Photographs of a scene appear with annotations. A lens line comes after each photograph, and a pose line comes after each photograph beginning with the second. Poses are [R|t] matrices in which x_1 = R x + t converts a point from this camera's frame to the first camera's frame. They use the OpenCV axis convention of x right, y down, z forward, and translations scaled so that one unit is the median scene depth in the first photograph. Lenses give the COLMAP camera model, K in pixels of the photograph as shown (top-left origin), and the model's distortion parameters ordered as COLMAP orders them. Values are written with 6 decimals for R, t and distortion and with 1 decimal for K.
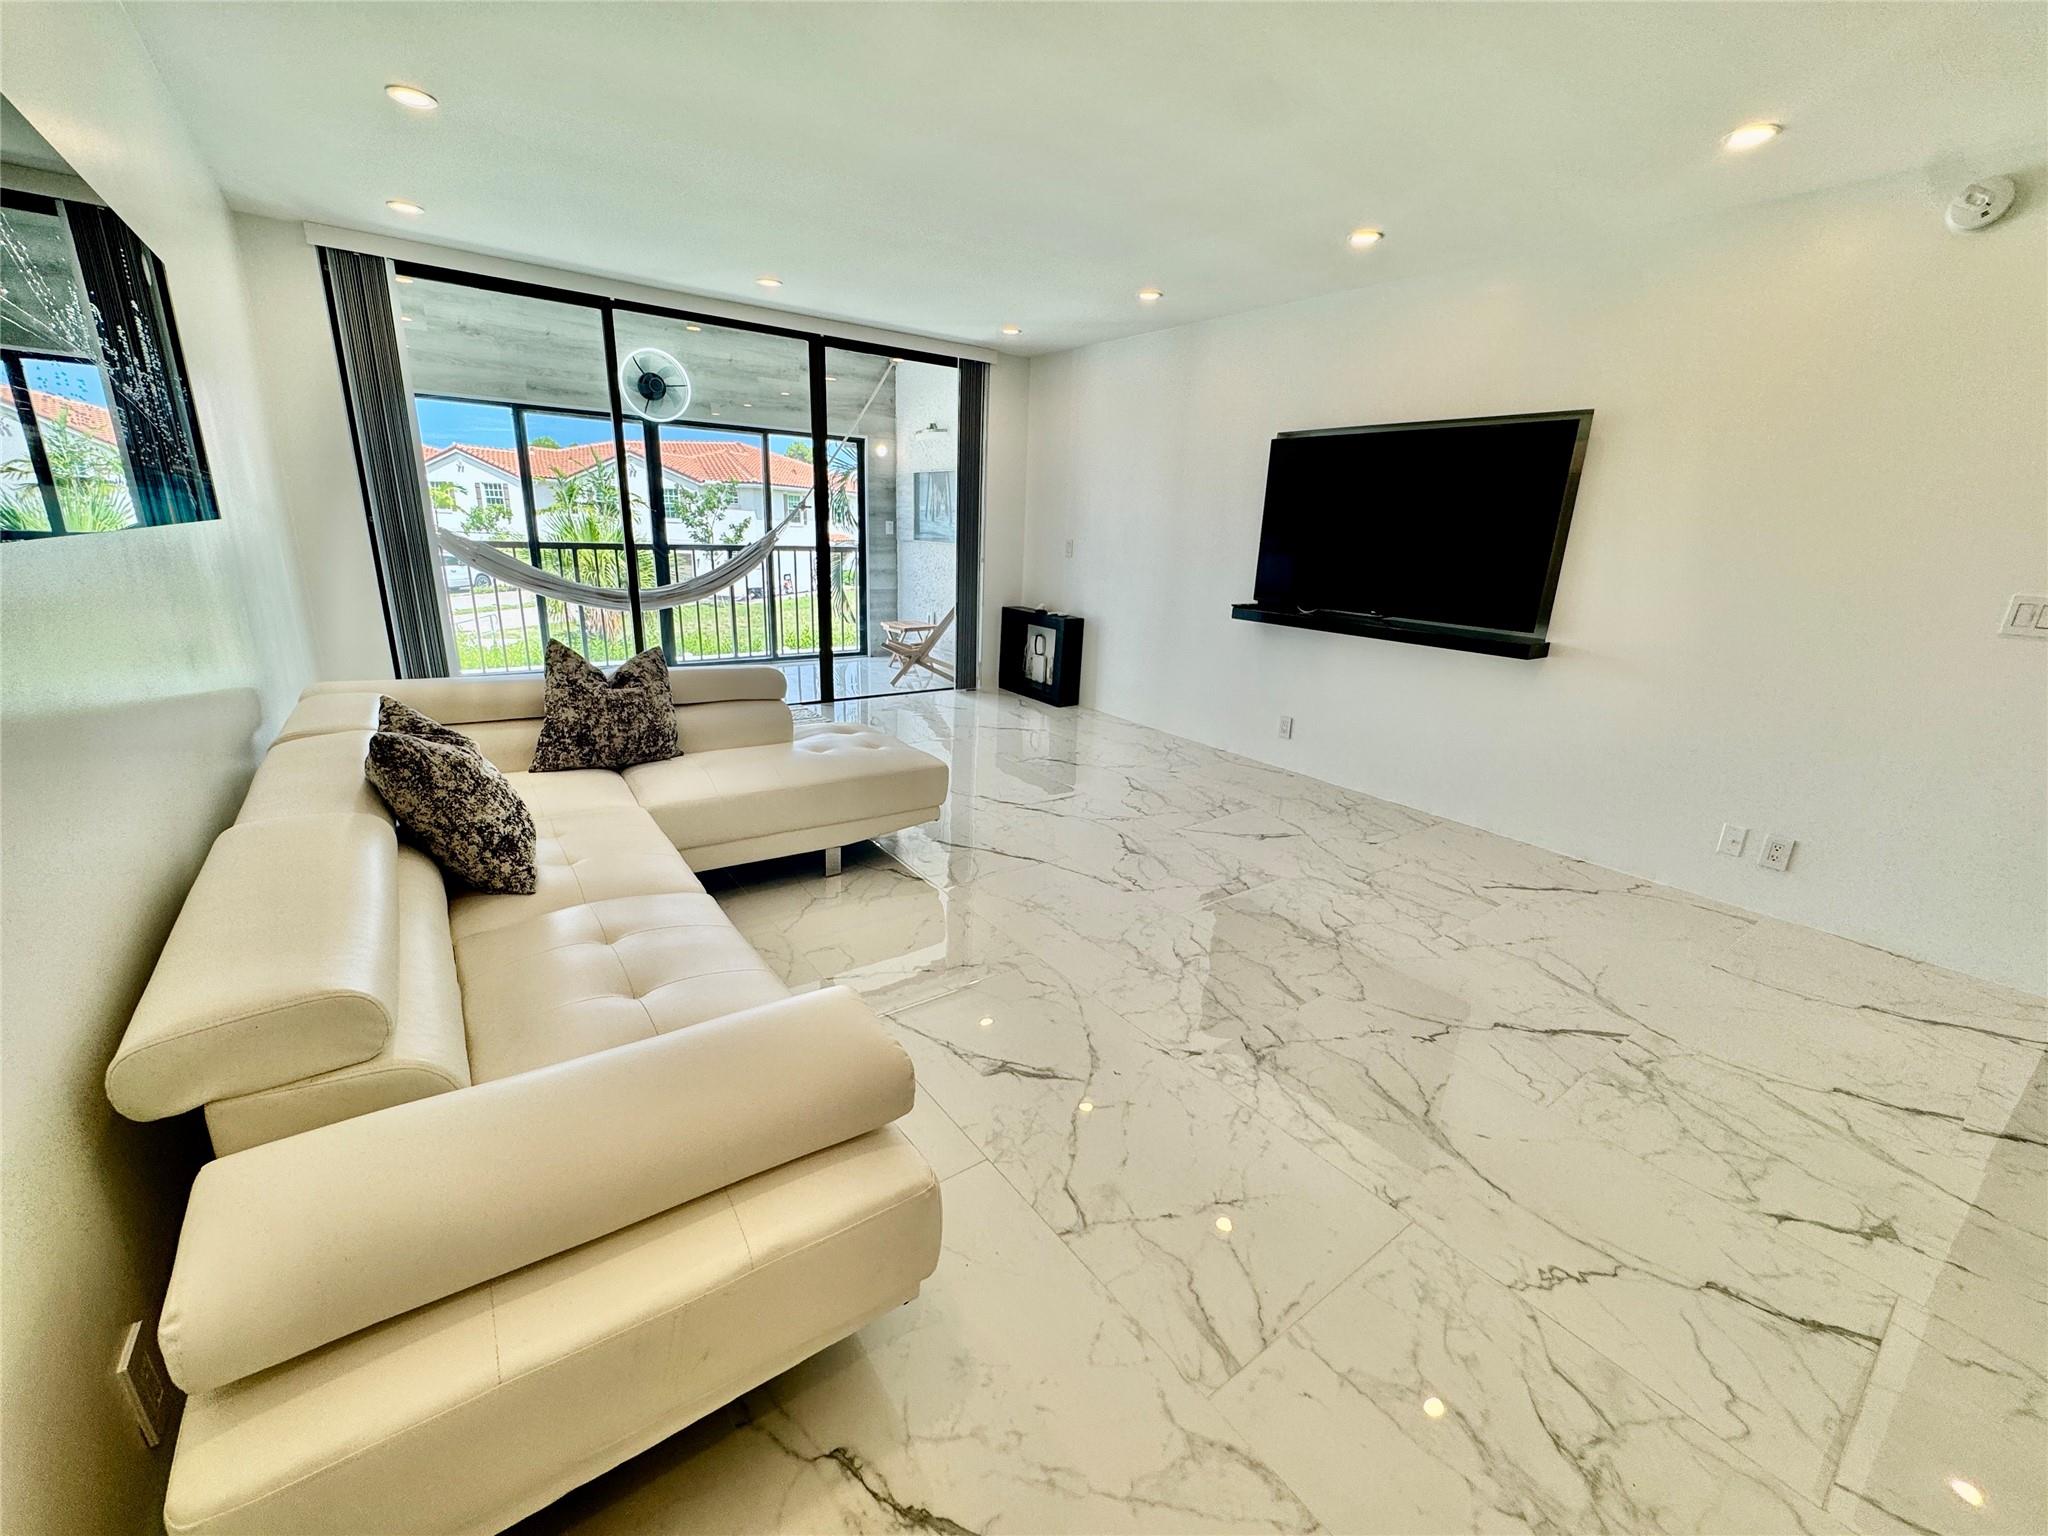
lens RADIAL K [[817.0, 0, 1026.2], [0, 817.0, 766.1], [0, 0, 1]] dist [-0.003775, 0.000615]
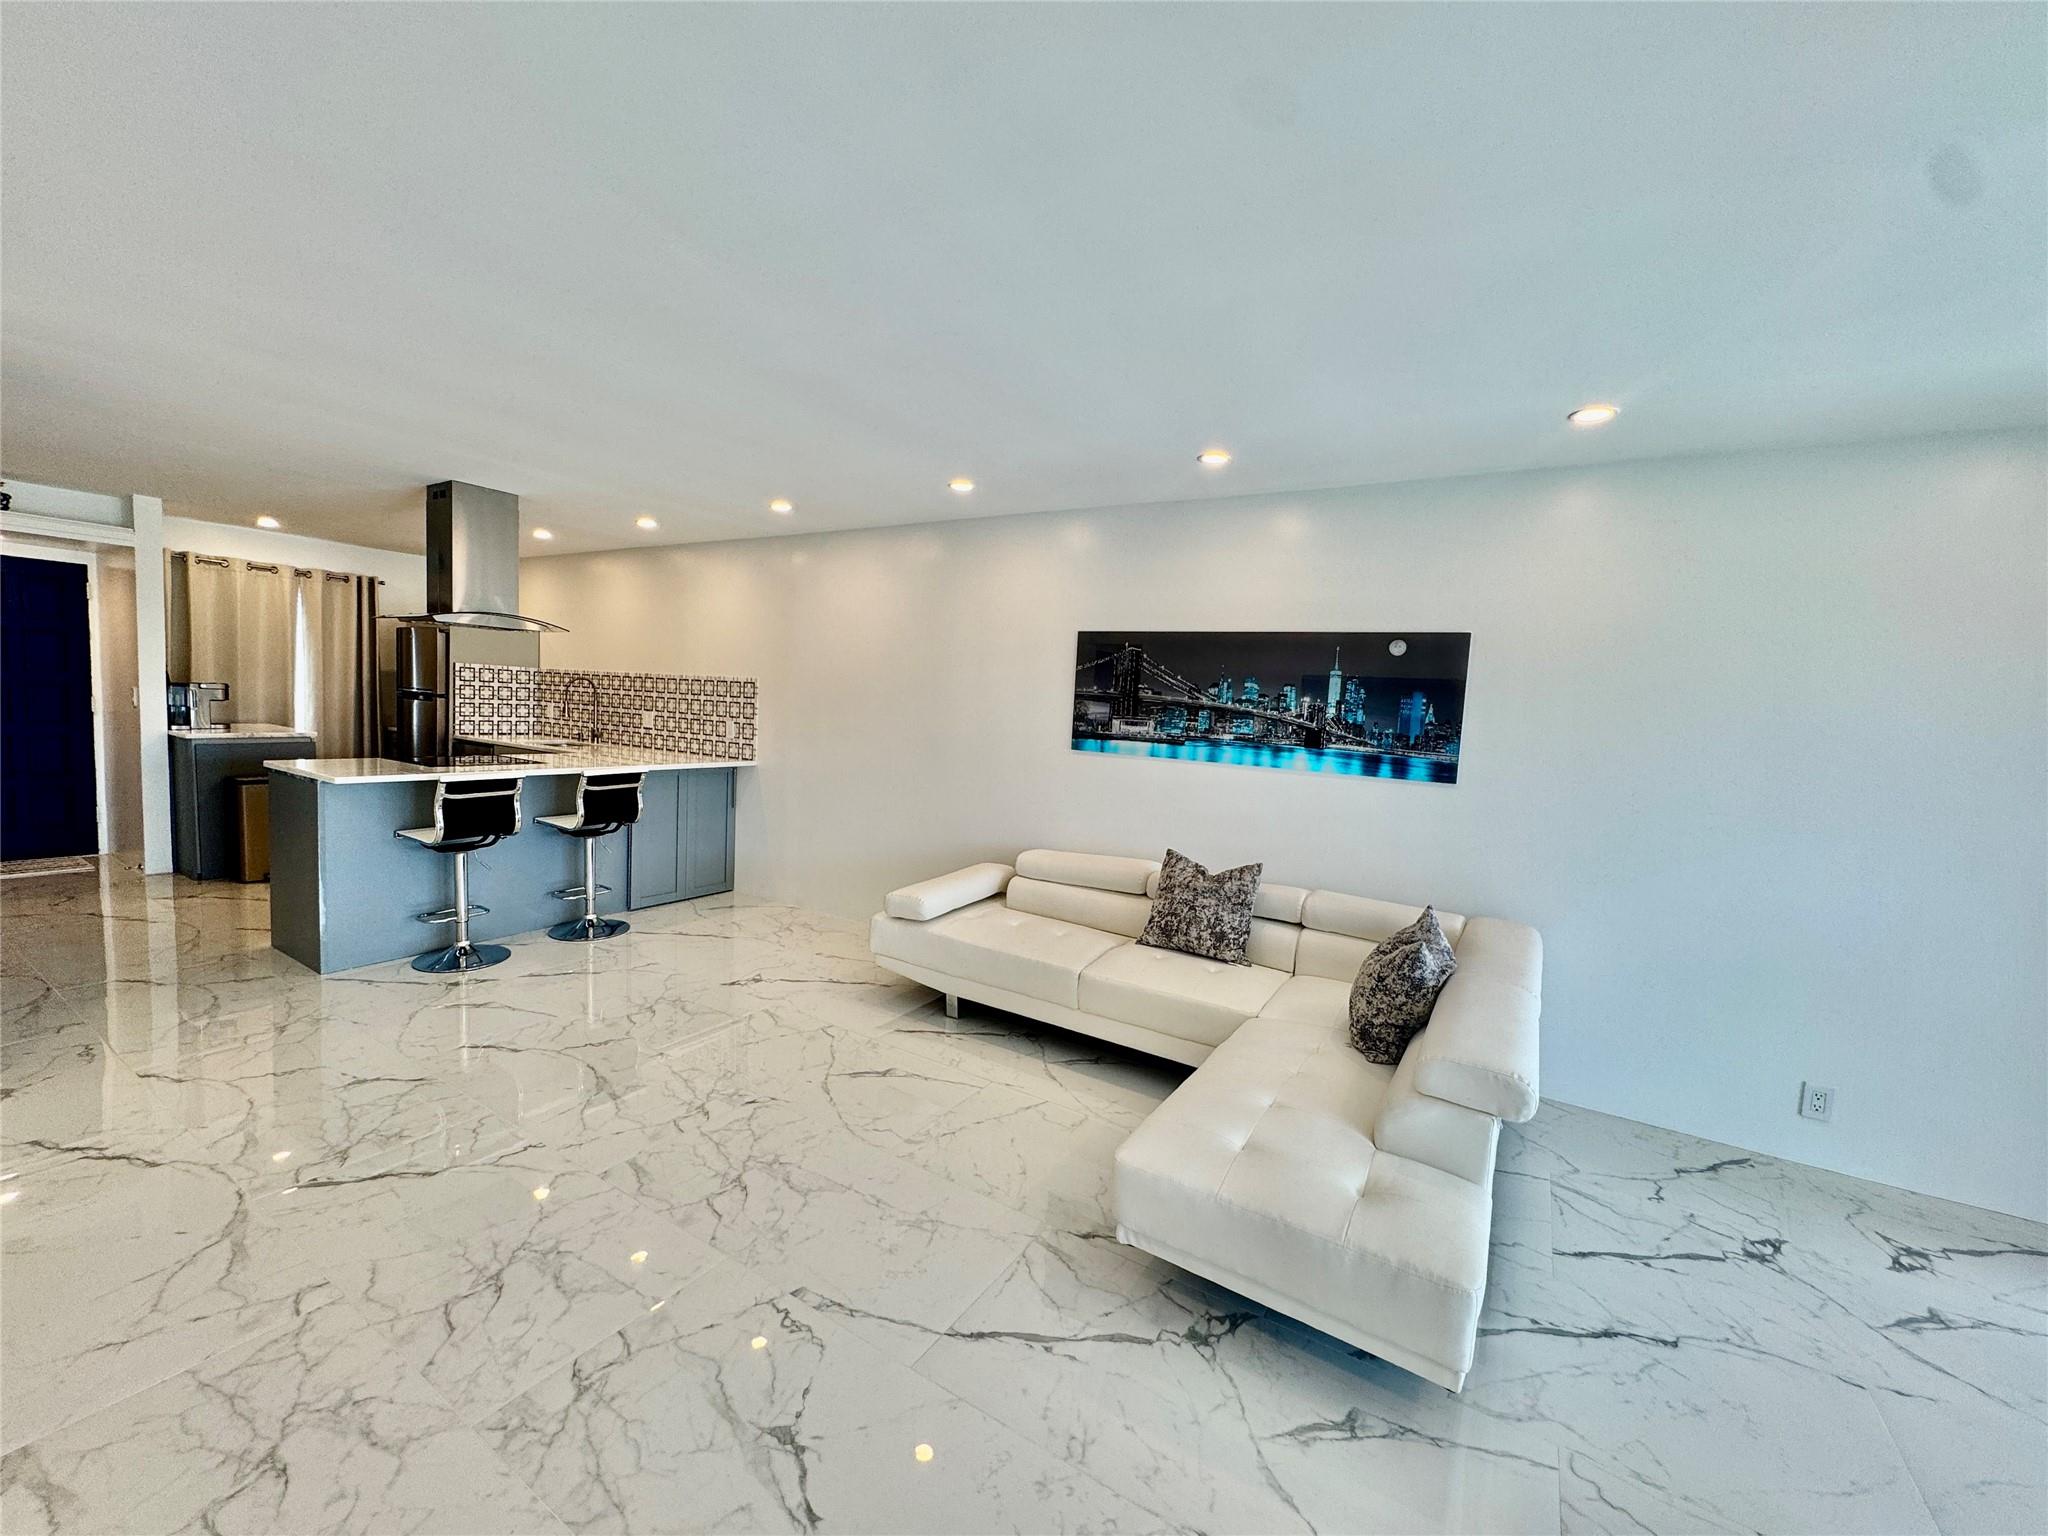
lens RADIAL K [[817.0, 0, 1026.0], [0, 817.0, 768.3], [0, 0, 1]] dist [-0.003775, 0.000615]
pose [[-0.925486, -0.059080, -0.374146, 0.167275], [-0.191178, 0.925575, 0.326744, -0.361192], [0.326996, 0.373926, -0.867902, 1.096380]]
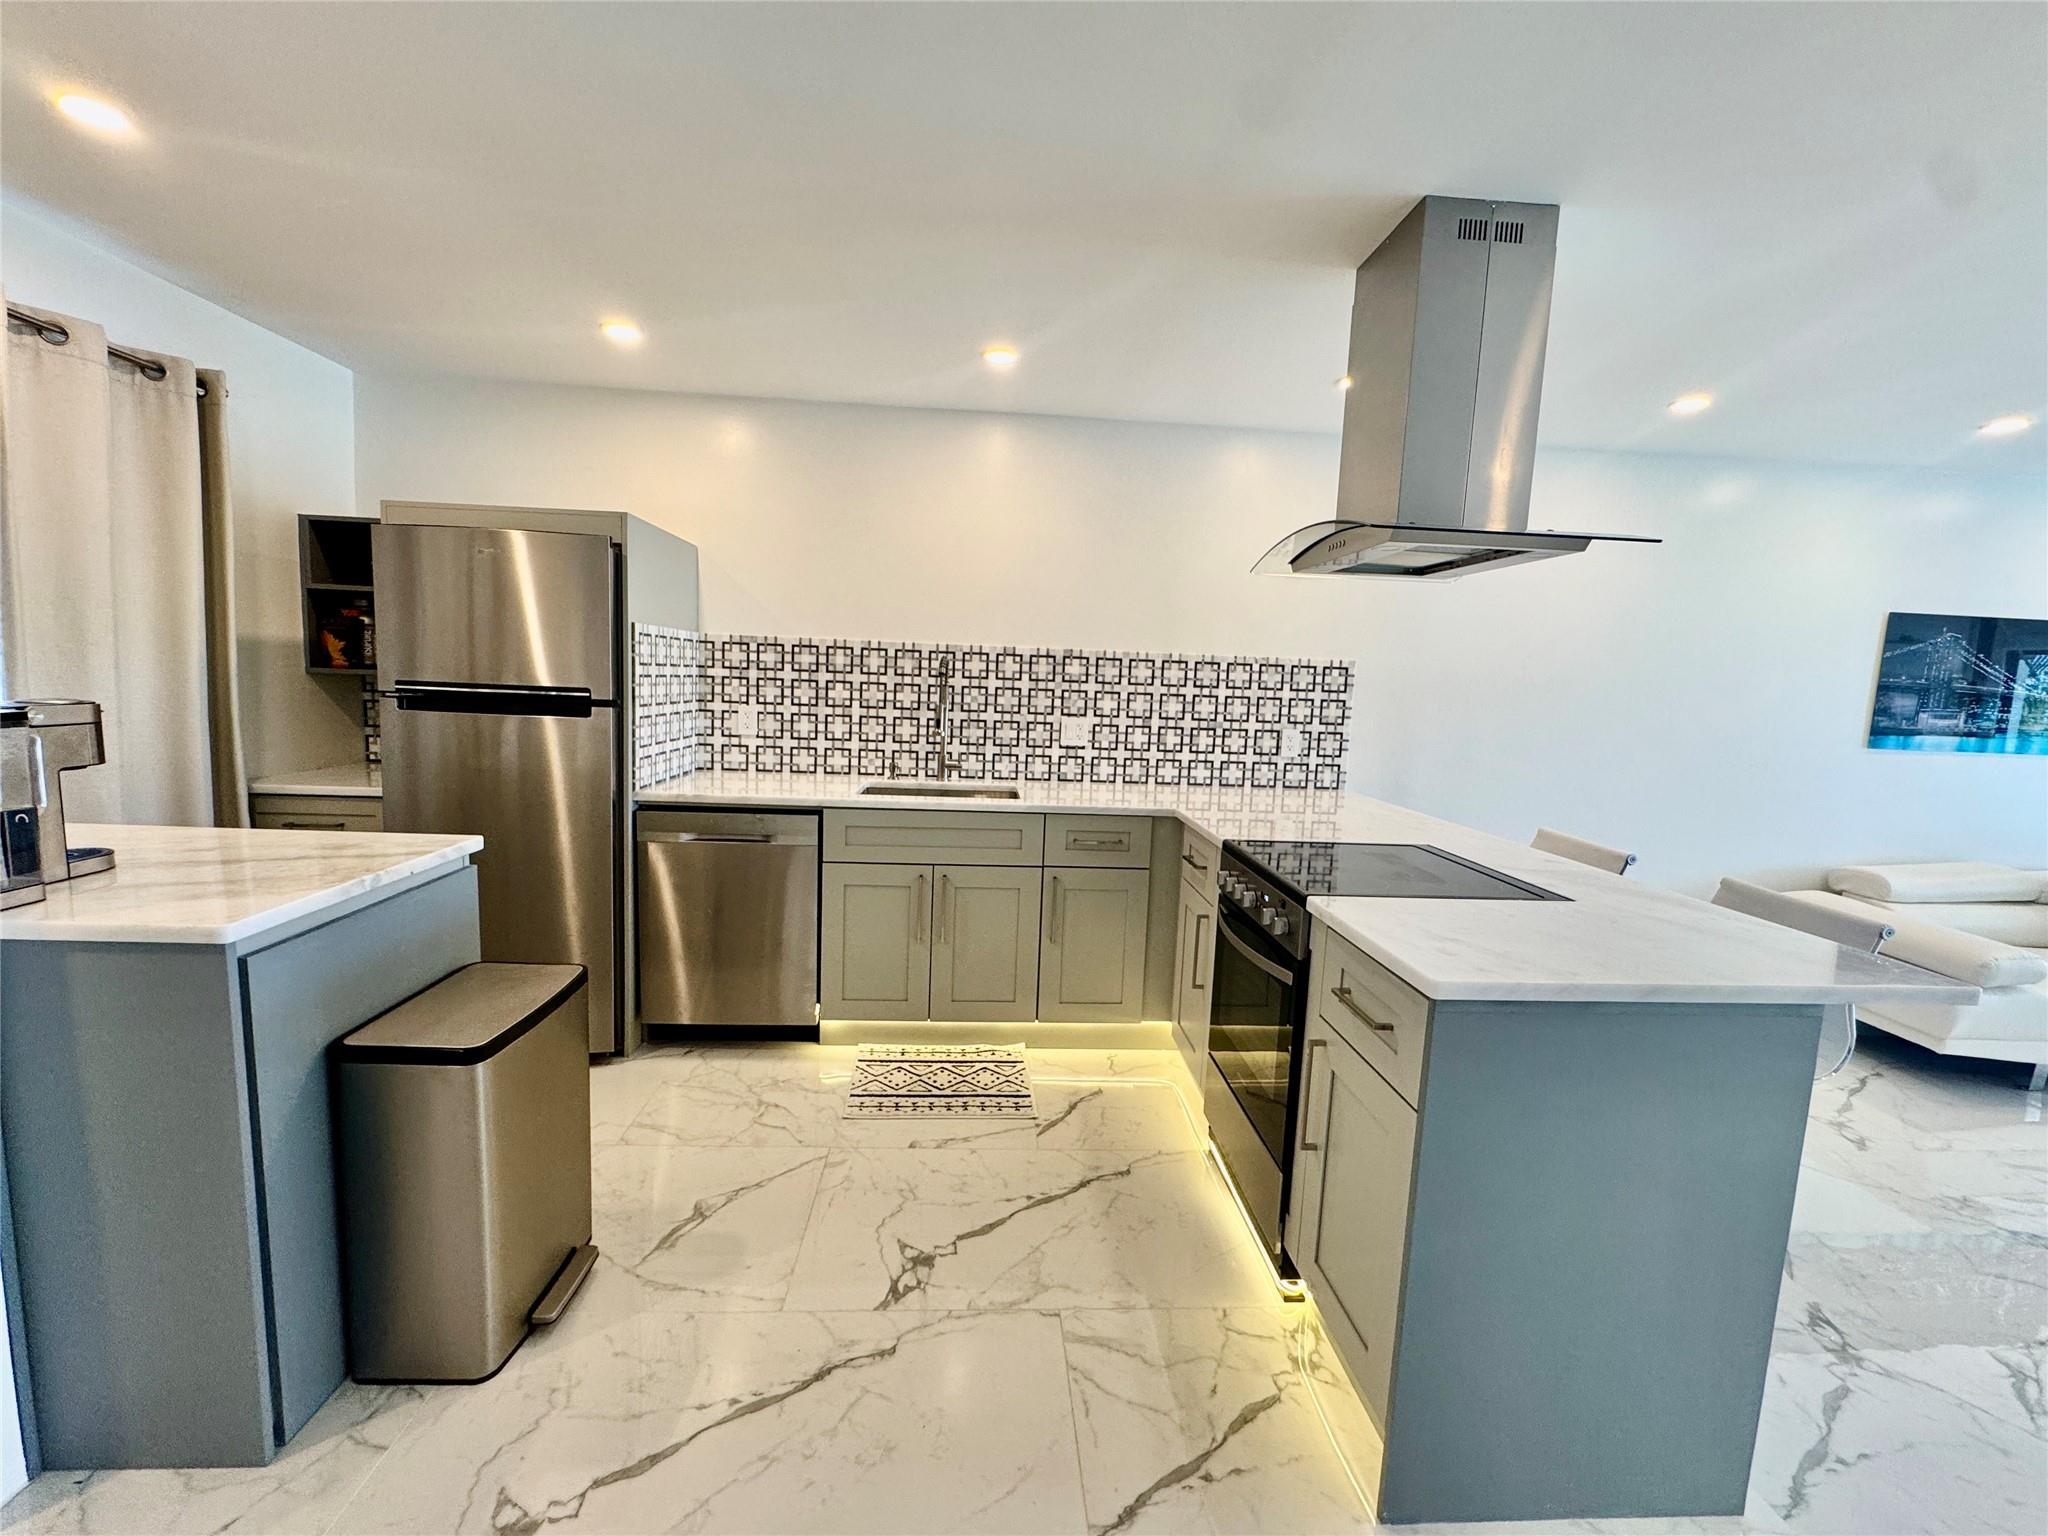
lens RADIAL K [[817.0, 0, 1024.9], [0, 817.0, 767.4], [0, 0, 1]] dist [-0.003775, 0.000615]
pose [[-0.541210, 0.033060, -0.840237, 0.994972], [-0.296438, 0.927576, 0.227437, 0.036411], [0.786903, 0.372170, -0.492213, -0.078154]]
